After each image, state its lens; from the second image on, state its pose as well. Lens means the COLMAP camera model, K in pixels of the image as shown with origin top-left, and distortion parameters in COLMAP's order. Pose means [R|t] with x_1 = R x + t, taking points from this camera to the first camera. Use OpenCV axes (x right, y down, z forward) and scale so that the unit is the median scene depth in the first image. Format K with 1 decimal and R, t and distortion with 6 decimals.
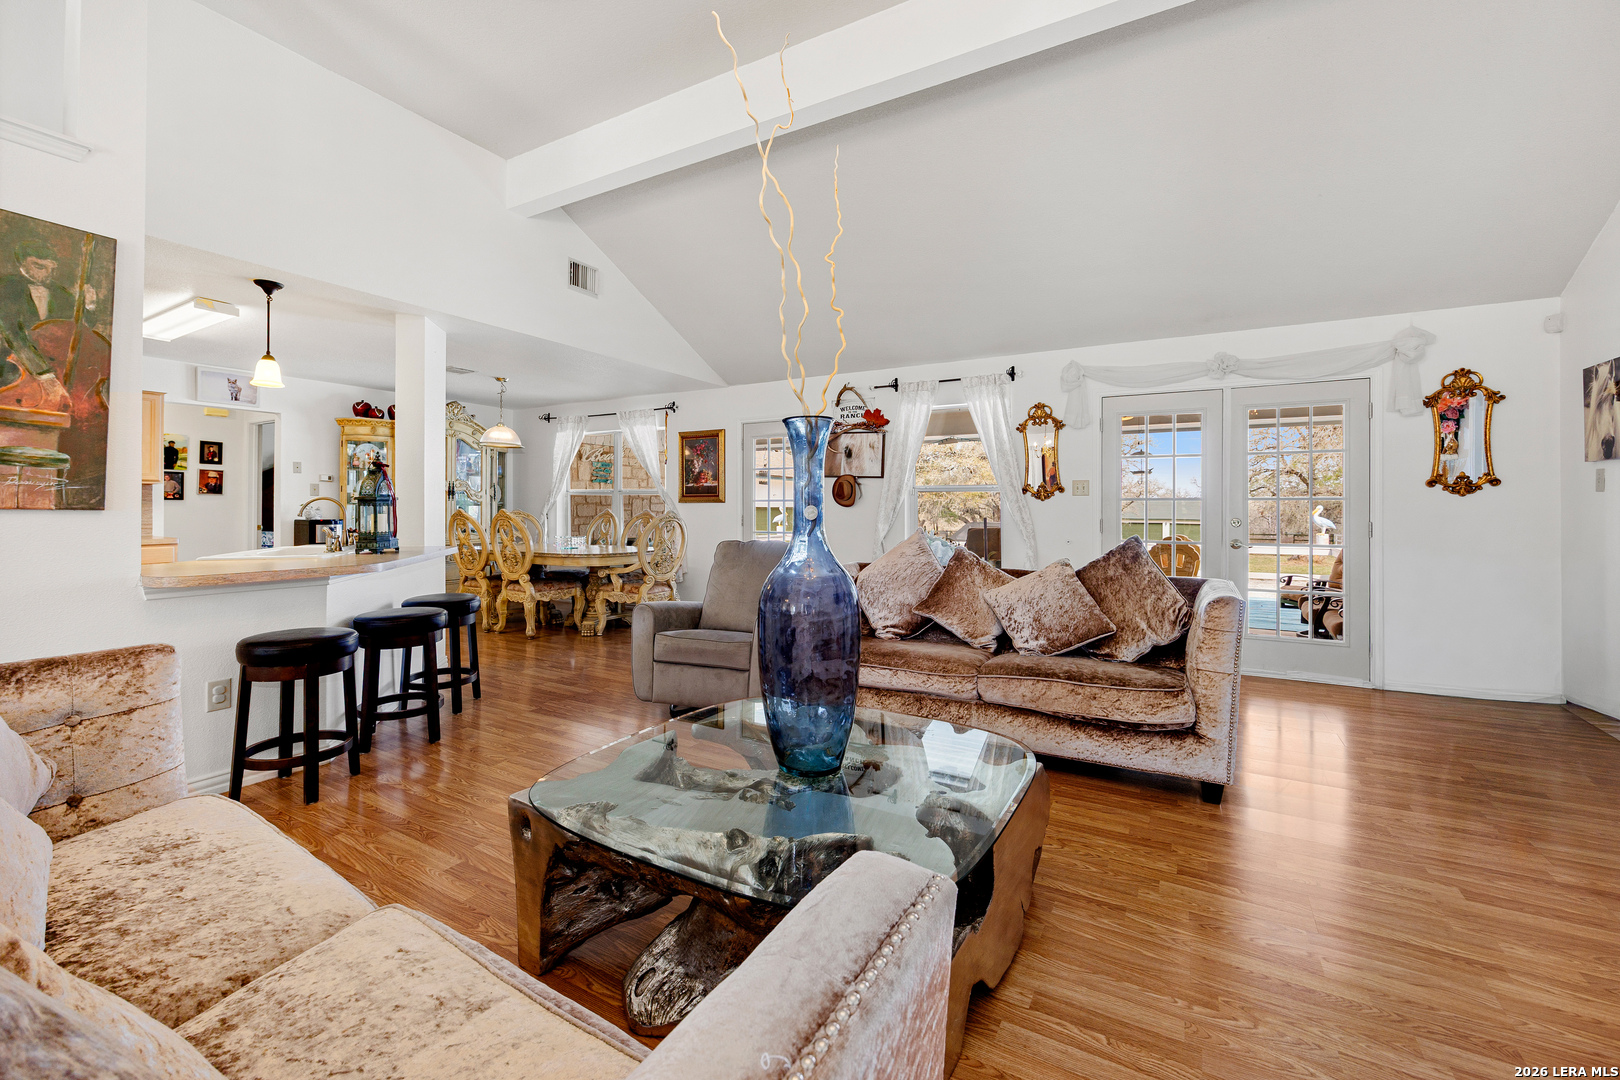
lens RADIAL K [[633.7, 0, 797.9], [0, 633.7, 514.3], [0, 0, 1]] dist [0.001760, -0.000196]
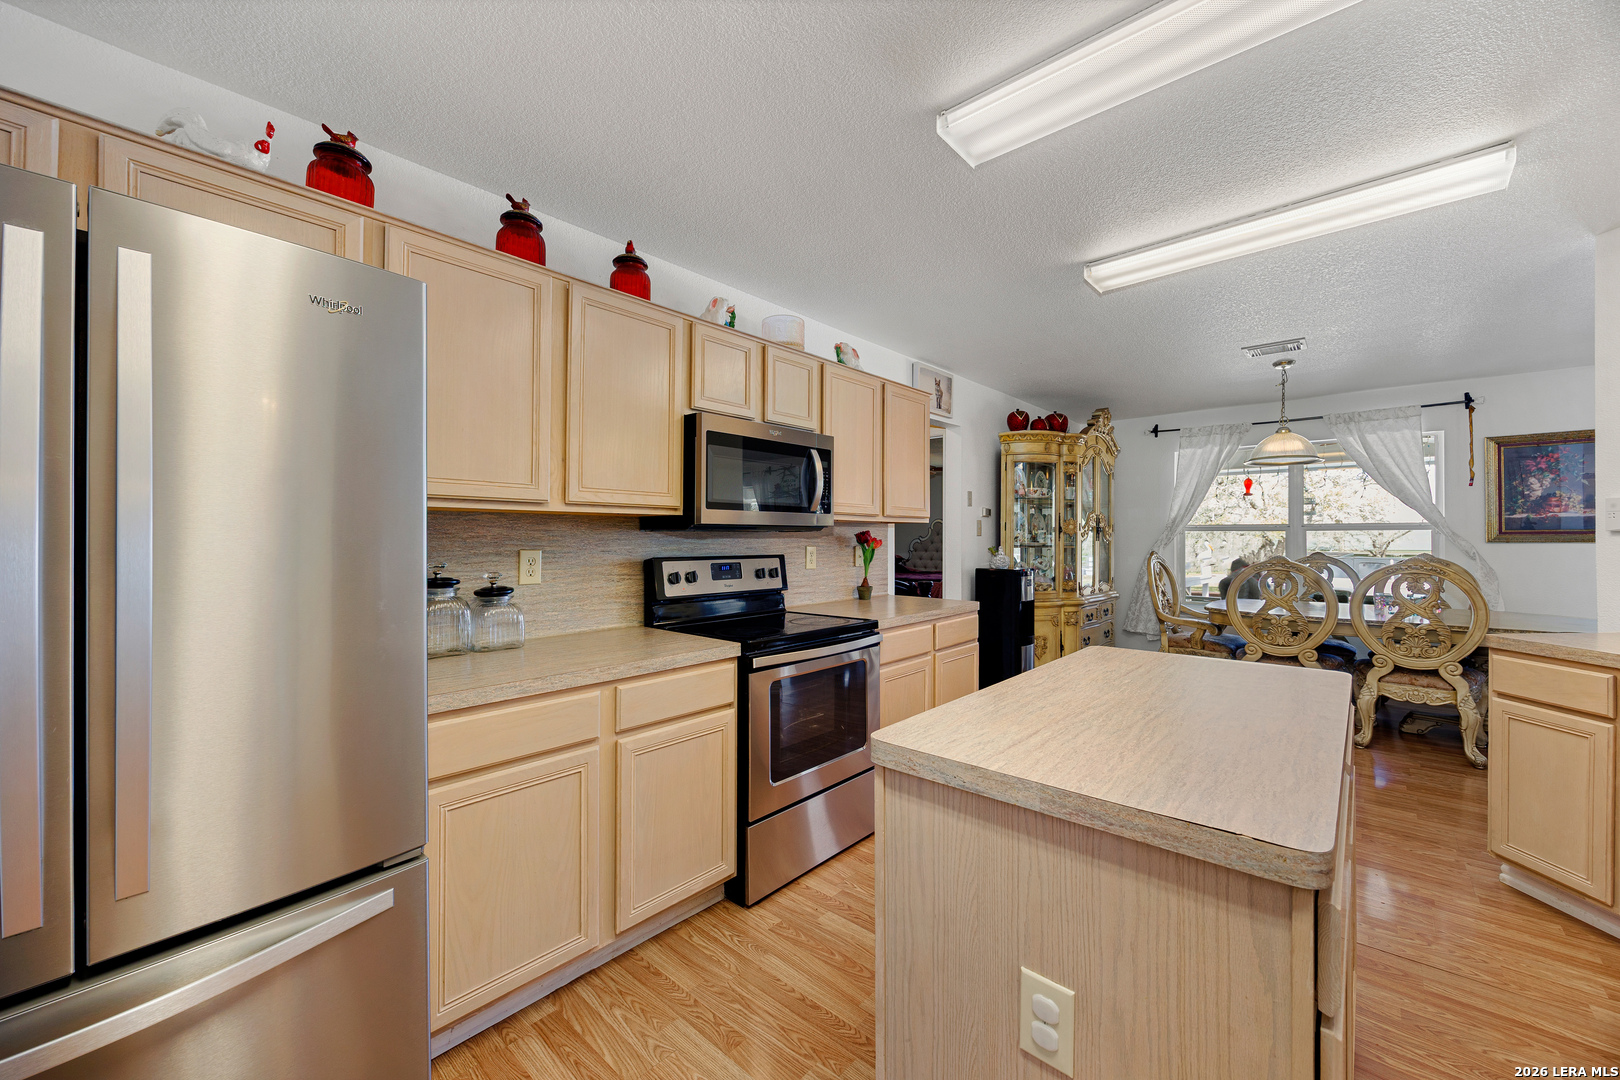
lens RADIAL K [[633.7, 0, 809.6], [0, 633.7, 538.9], [0, 0, 1]] dist [0.001760, -0.000196]
pose [[0.979910, -0.003471, -0.199409, -0.733269], [0.001536, 0.999950, -0.009859, -0.016796], [0.199433, 0.009355, 0.979867, 0.204029]]
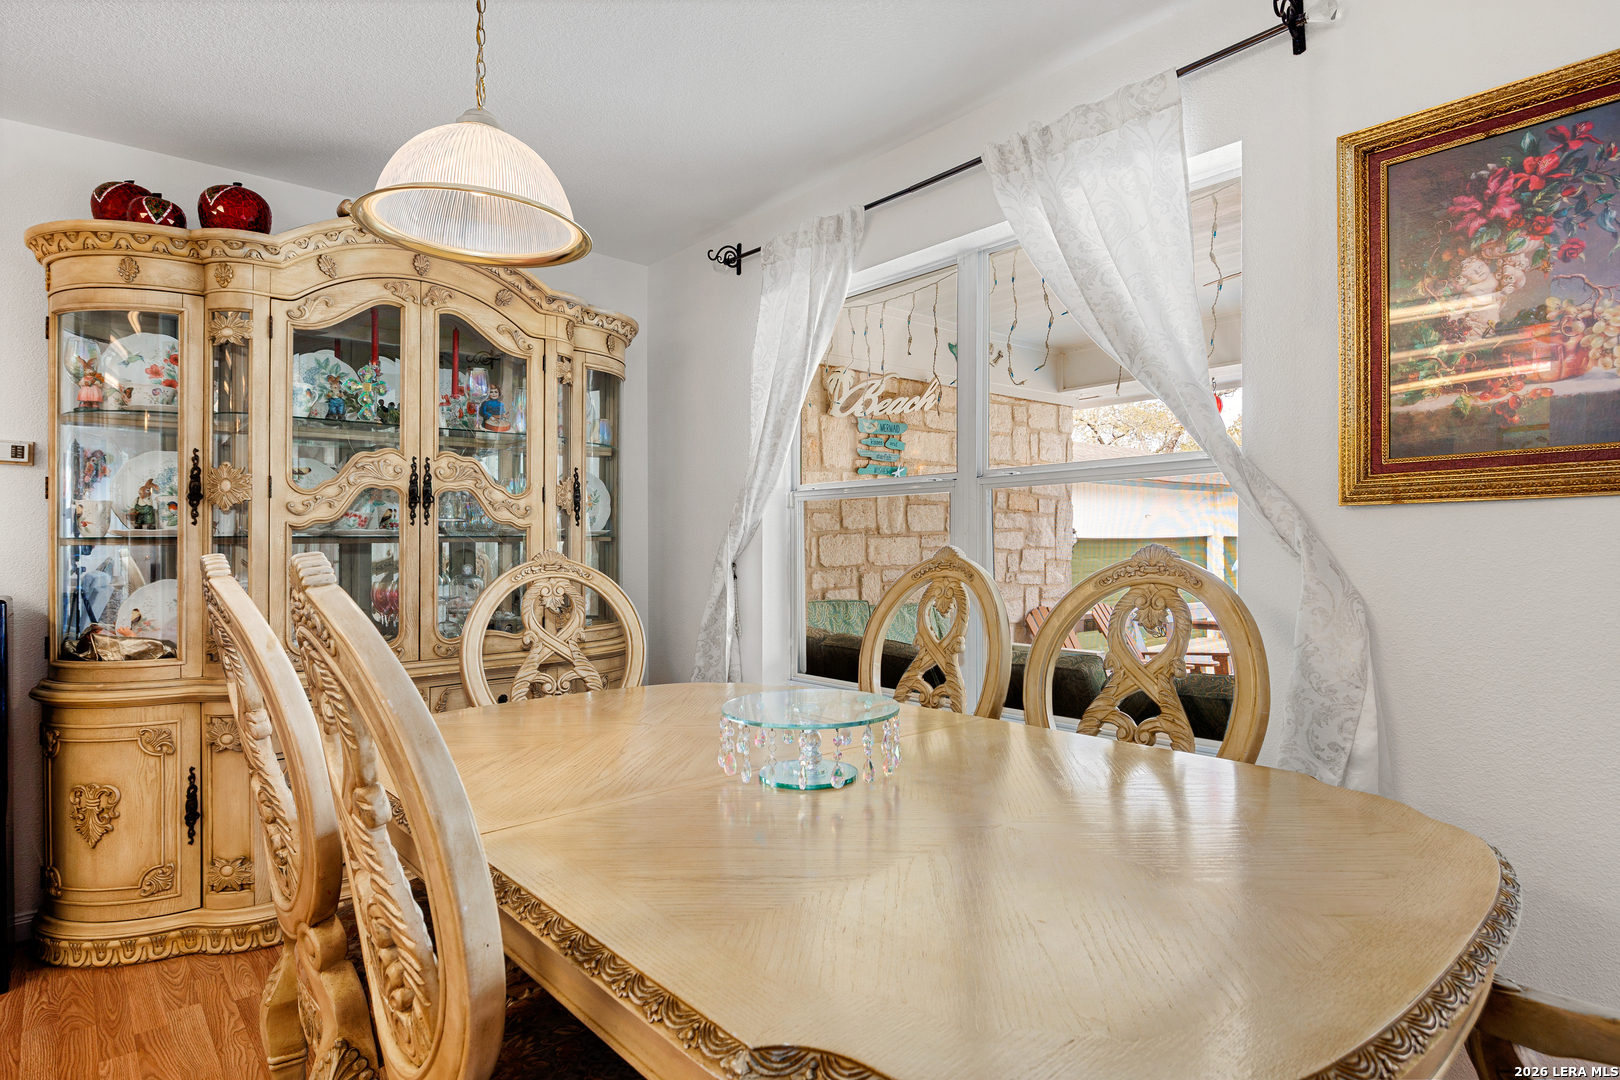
lens RADIAL K [[874.4, 0, 810.0], [0, 874.4, 546.2], [0, 0, 1]] dist [-0.002006, -0.000243]
pose [[0.947342, -0.008954, -0.320099, -0.251593], [0.004589, 0.999886, -0.014389, -0.003221], [0.320191, 0.012163, 0.947275, 0.684638]]
